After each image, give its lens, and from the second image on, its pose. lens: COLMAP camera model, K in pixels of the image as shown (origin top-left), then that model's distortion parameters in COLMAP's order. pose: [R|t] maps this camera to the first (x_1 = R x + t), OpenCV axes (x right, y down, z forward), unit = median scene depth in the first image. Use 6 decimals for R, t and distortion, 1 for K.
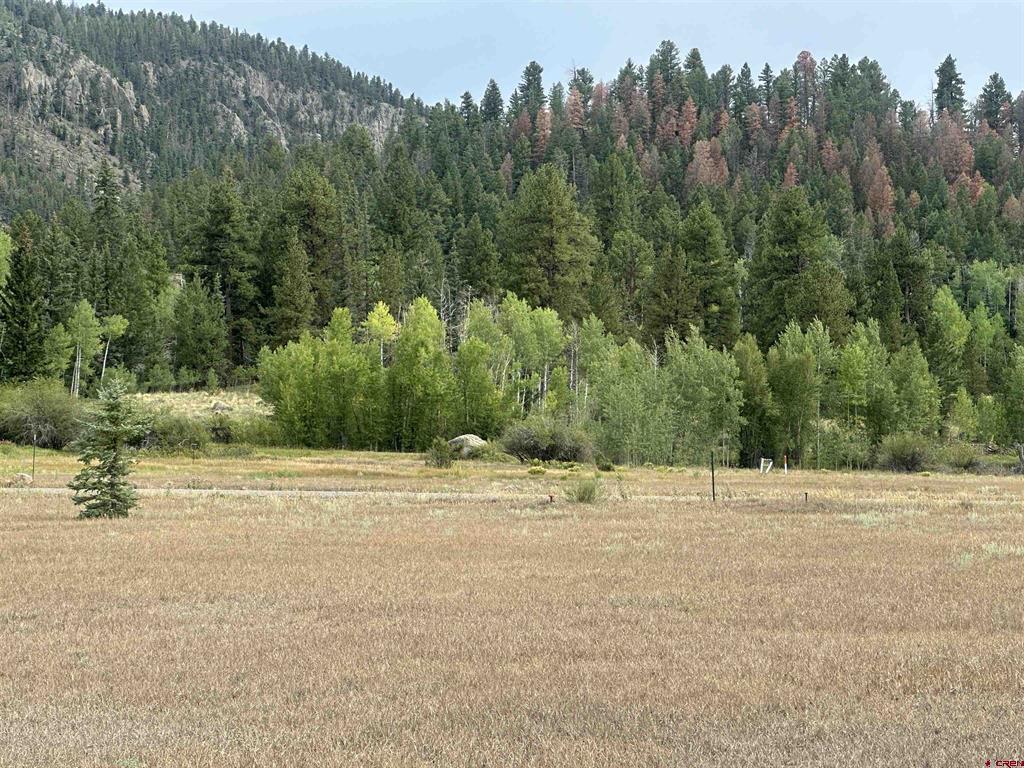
lens RADIAL K [[2757.6, 0, 508.8], [0, 2757.6, 378.2], [0, 0, 1]] dist [0.178653, 0.000000]
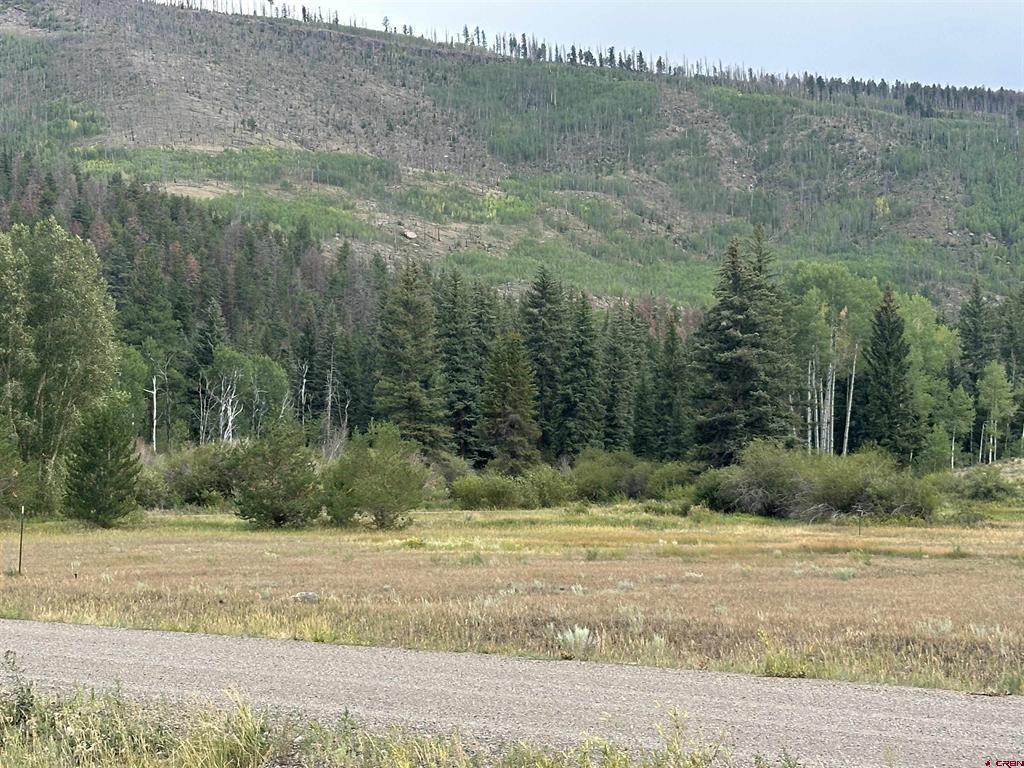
lens RADIAL K [[2250.6, 0, 514.6], [0, 2250.6, 382.6], [0, 0, 1]] dist [0.153455, 0.000000]
pose [[0.869229, -0.038800, -0.492886, 1.238038], [0.023217, 0.999019, -0.037698, 0.074382], [0.493865, 0.021325, 0.869277, 3.070241]]
